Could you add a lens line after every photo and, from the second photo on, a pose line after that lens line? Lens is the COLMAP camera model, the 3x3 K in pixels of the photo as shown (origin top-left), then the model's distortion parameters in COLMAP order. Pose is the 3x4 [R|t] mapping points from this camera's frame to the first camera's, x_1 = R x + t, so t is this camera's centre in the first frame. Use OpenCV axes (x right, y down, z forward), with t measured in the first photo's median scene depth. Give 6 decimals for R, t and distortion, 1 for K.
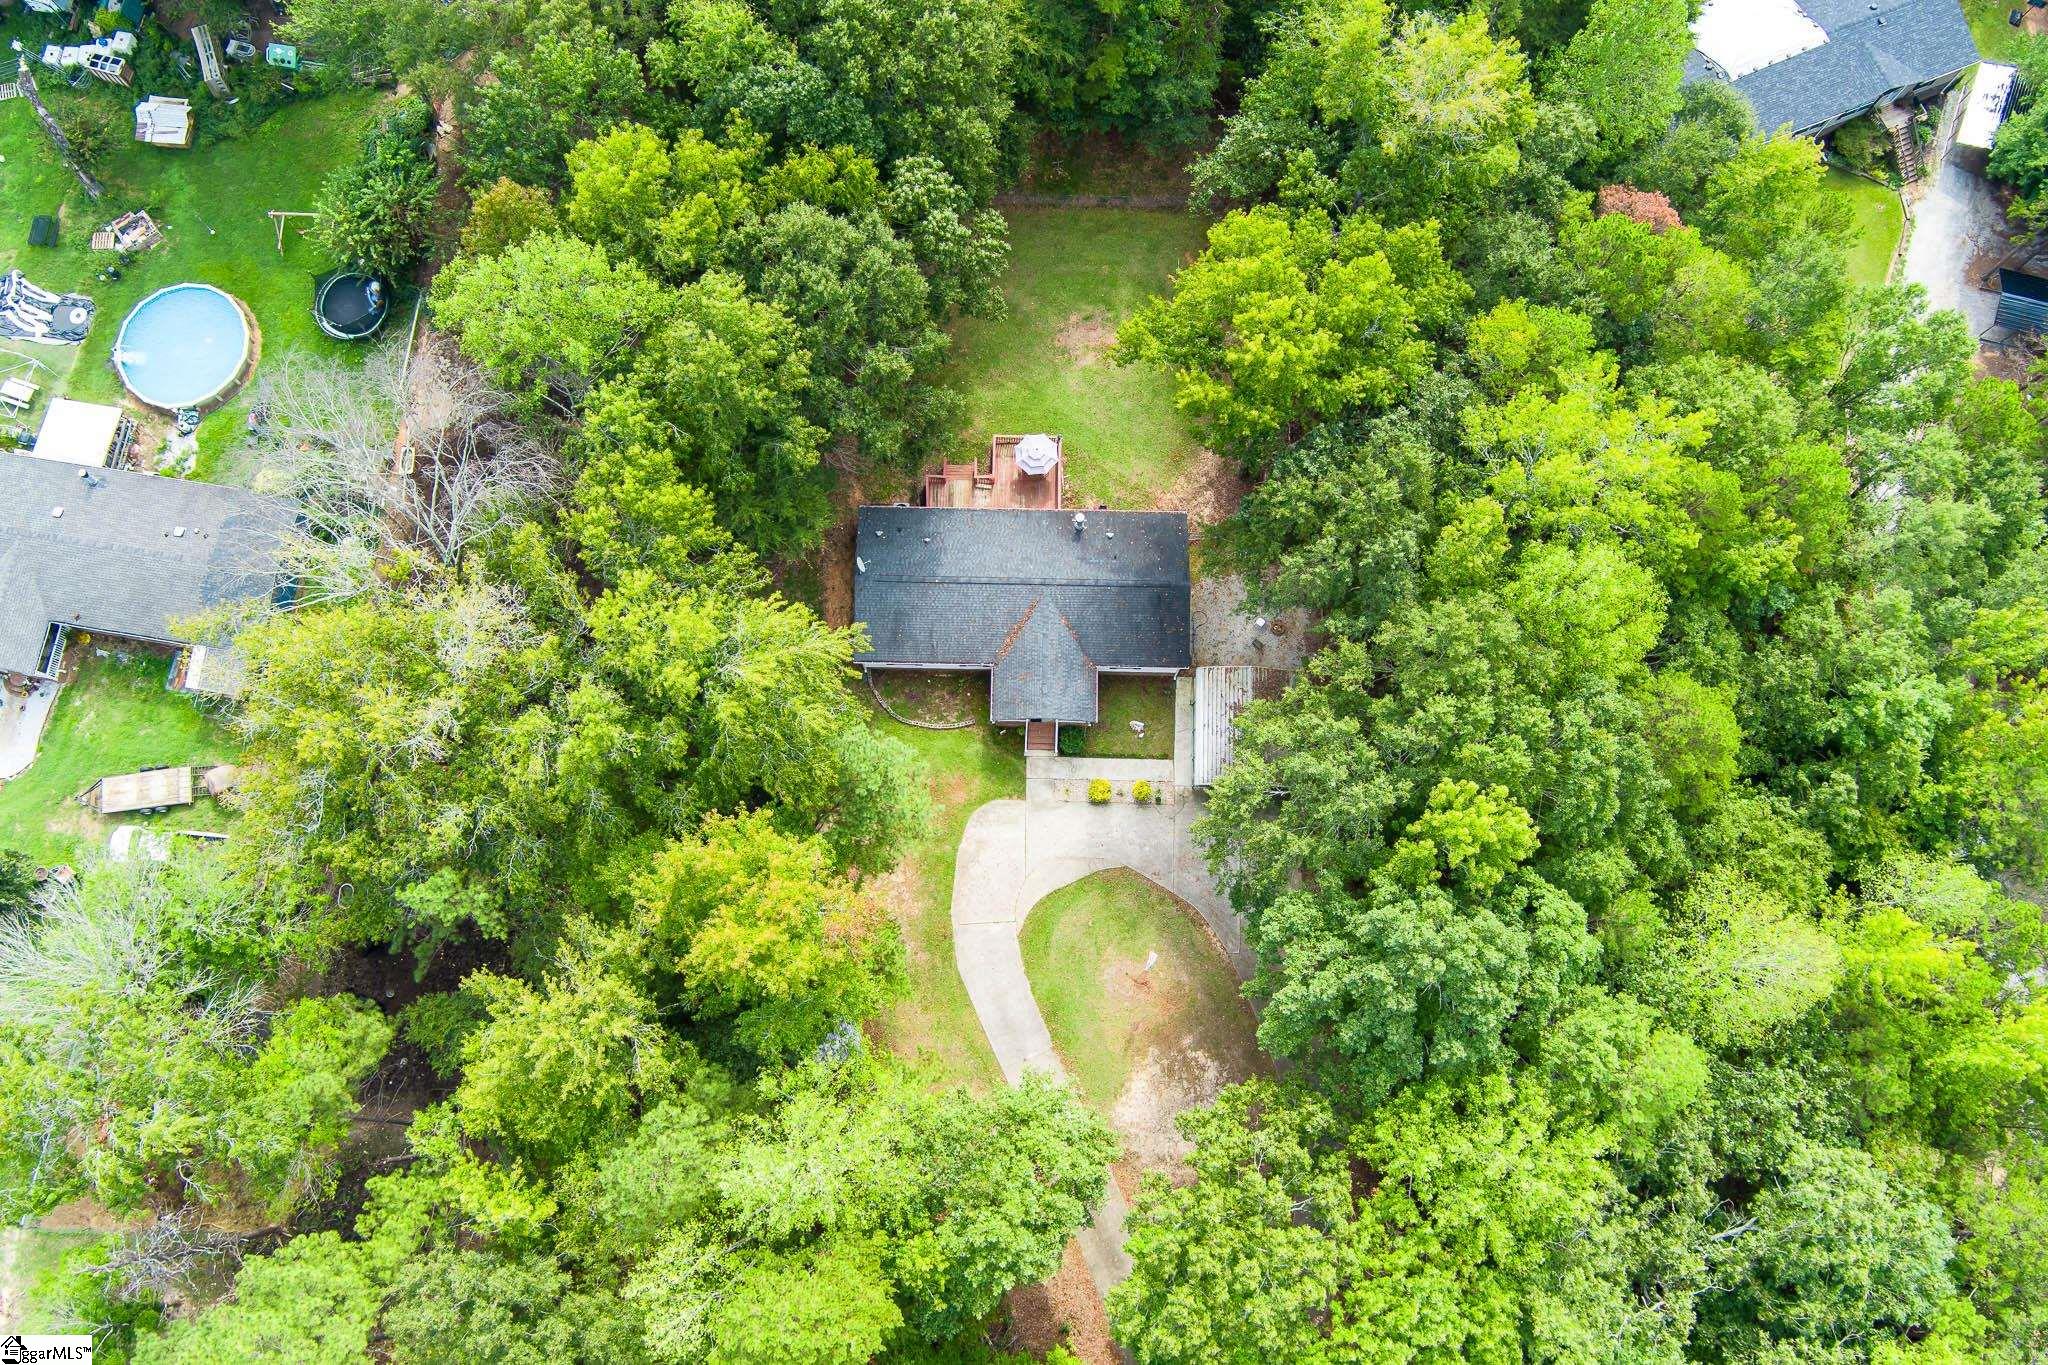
lens RADIAL K [[1640.7, 0, 1024.0], [0, 1640.7, 682.5], [0, 0, 1]] dist [-0.088091, 0.042172]
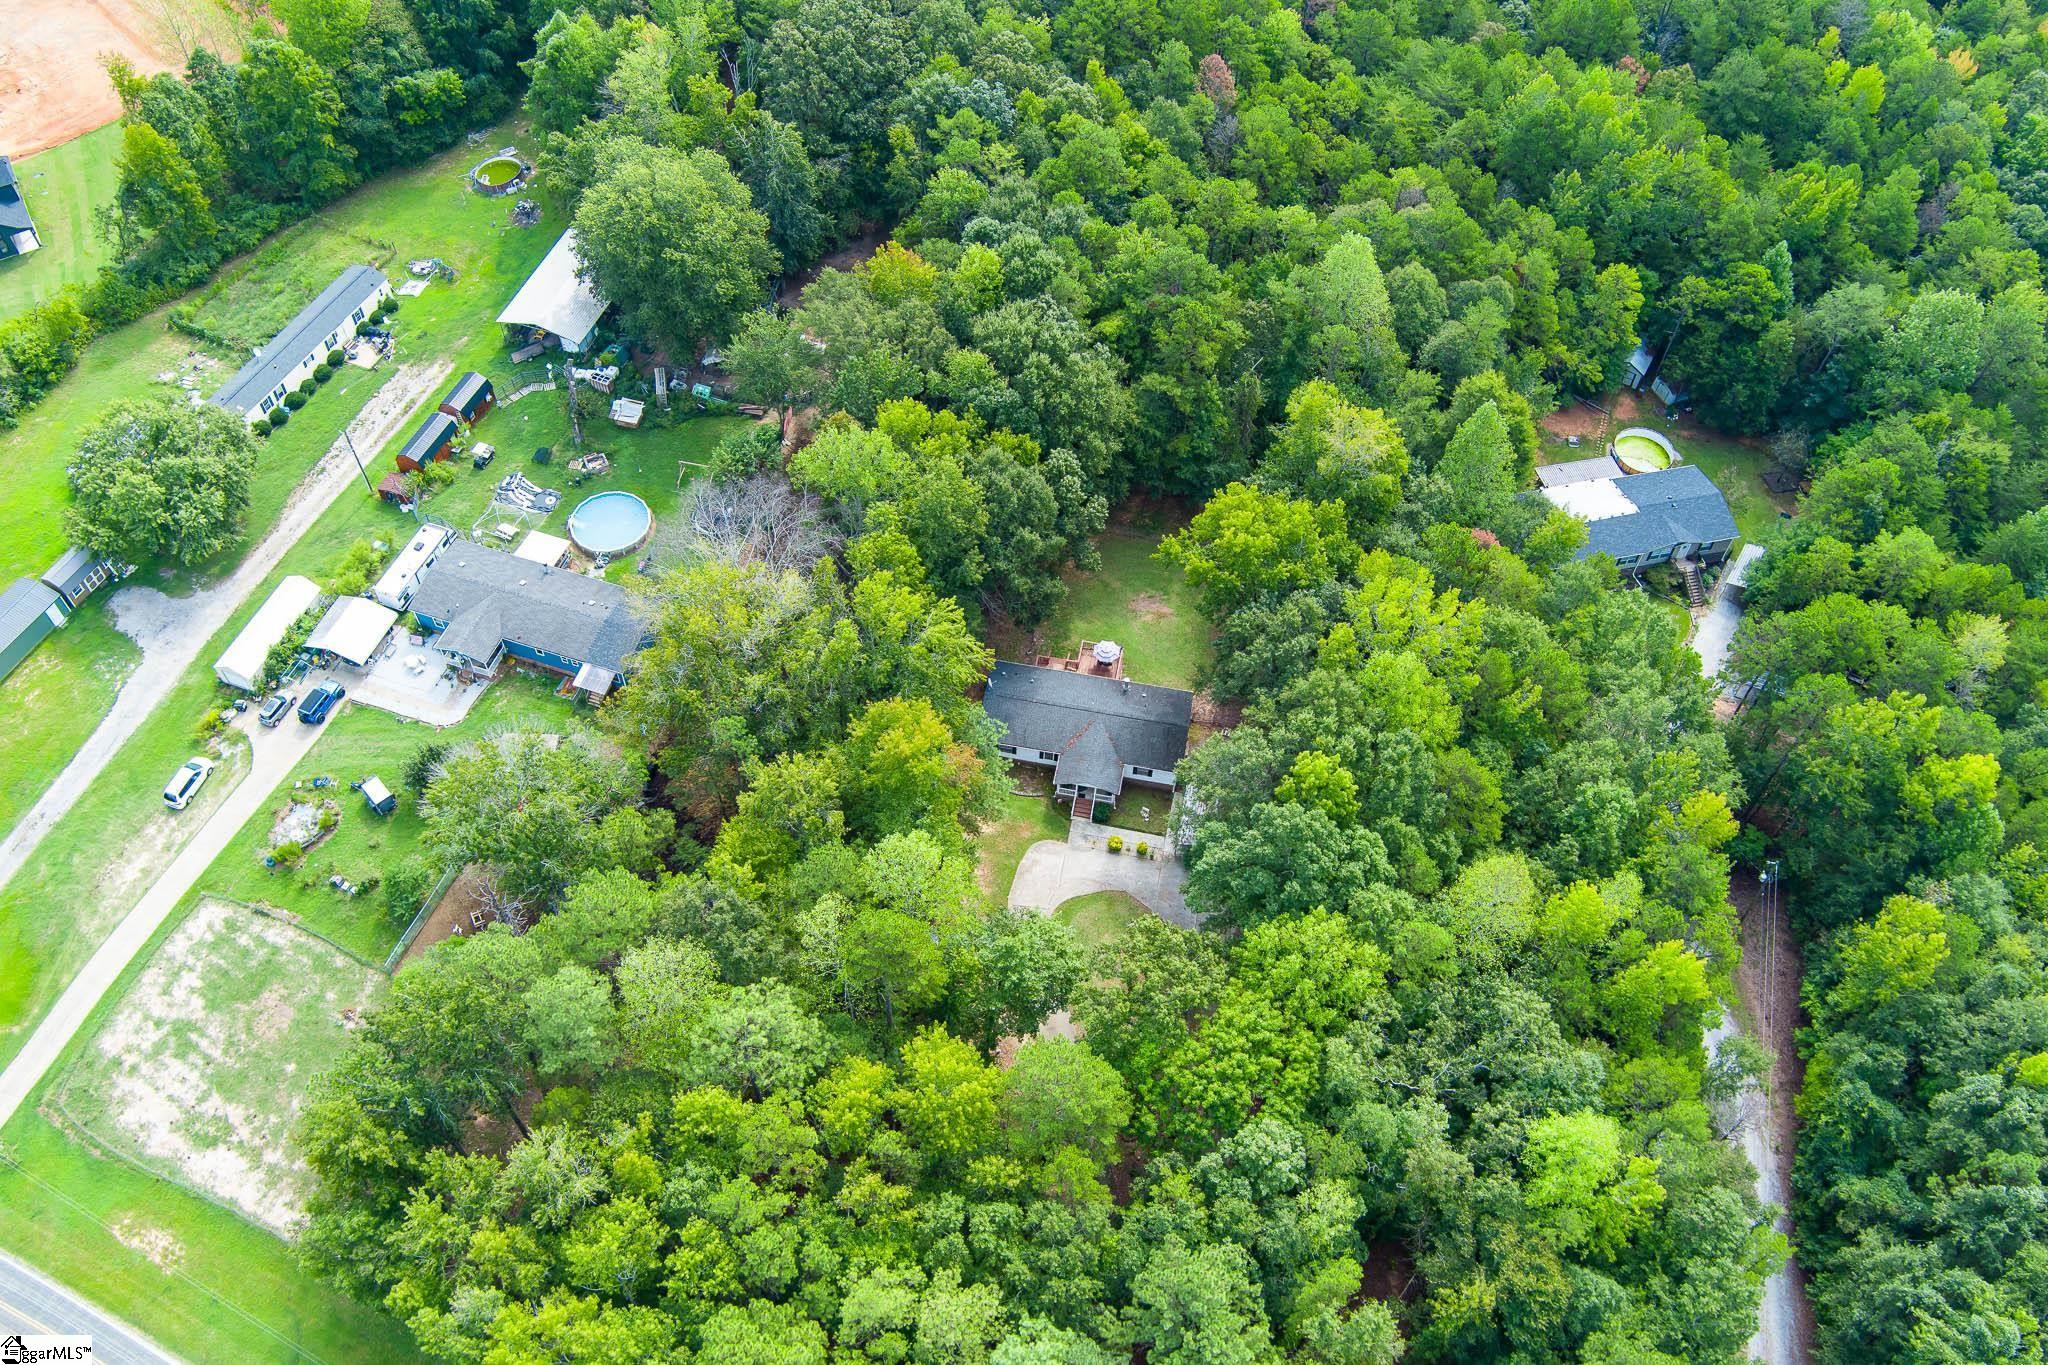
lens RADIAL K [[1640.7, 0, 1024.0], [0, 1640.7, 682.5], [0, 0, 1]] dist [-0.088091, 0.042172]
pose [[0.985861, 0.138968, -0.093632, 0.085456], [-0.164740, 0.906018, -0.389861, 0.549131], [0.030654, 0.399773, 0.916101, -0.491328]]
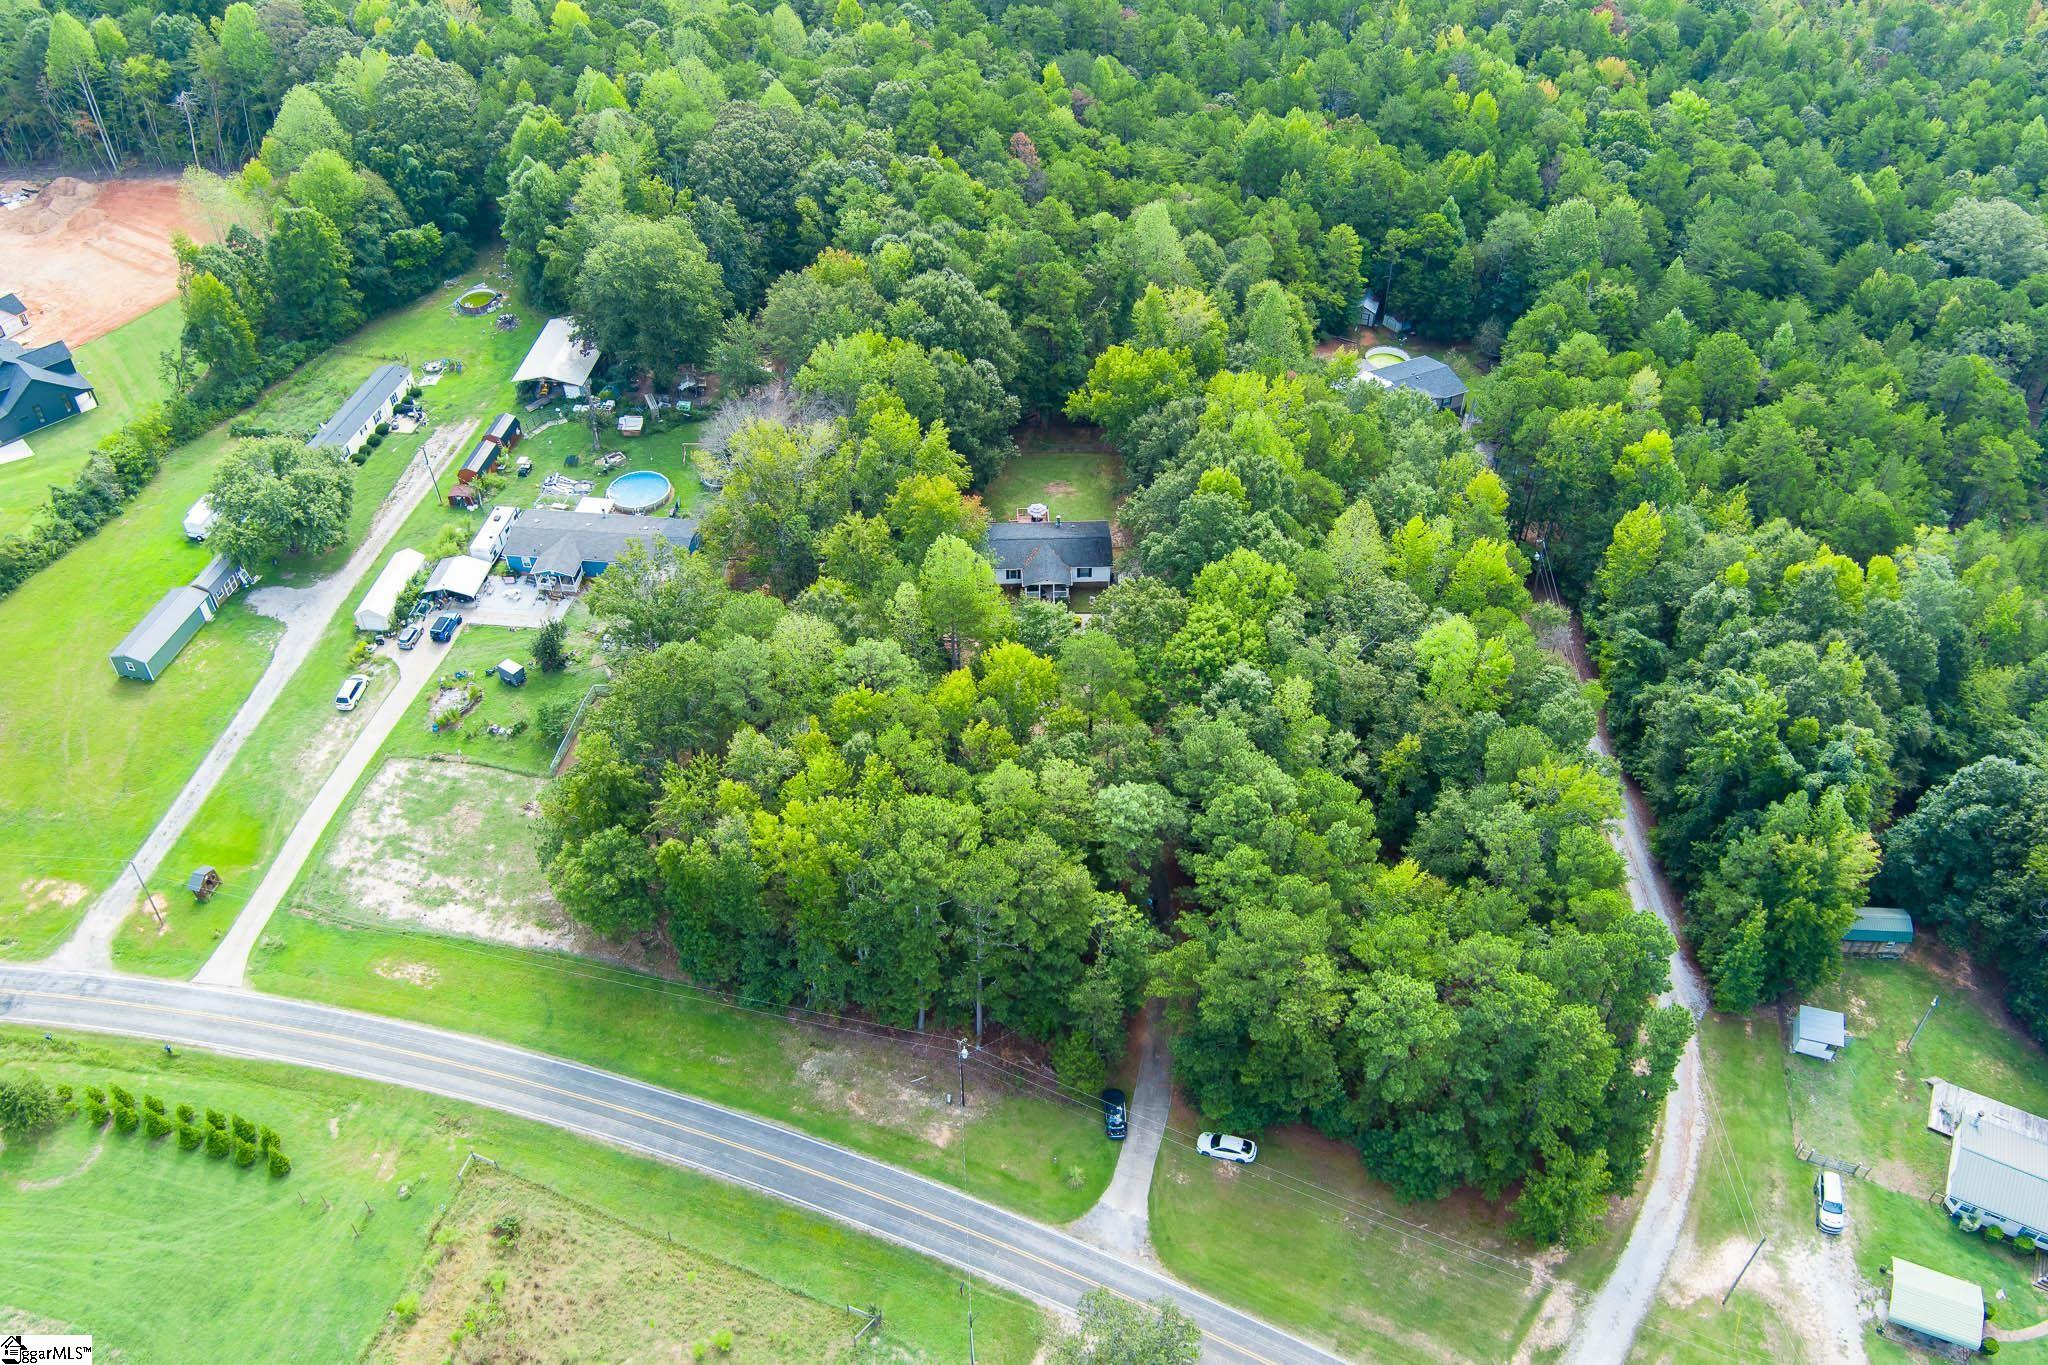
lens RADIAL K [[1640.7, 0, 1024.0], [0, 1640.7, 682.5], [0, 0, 1]] dist [-0.088091, 0.042172]
pose [[0.998689, -0.047366, 0.019430, -0.064467], [0.050024, 0.822082, -0.567167, 1.310985], [0.010891, 0.567395, 0.823374, -0.672959]]
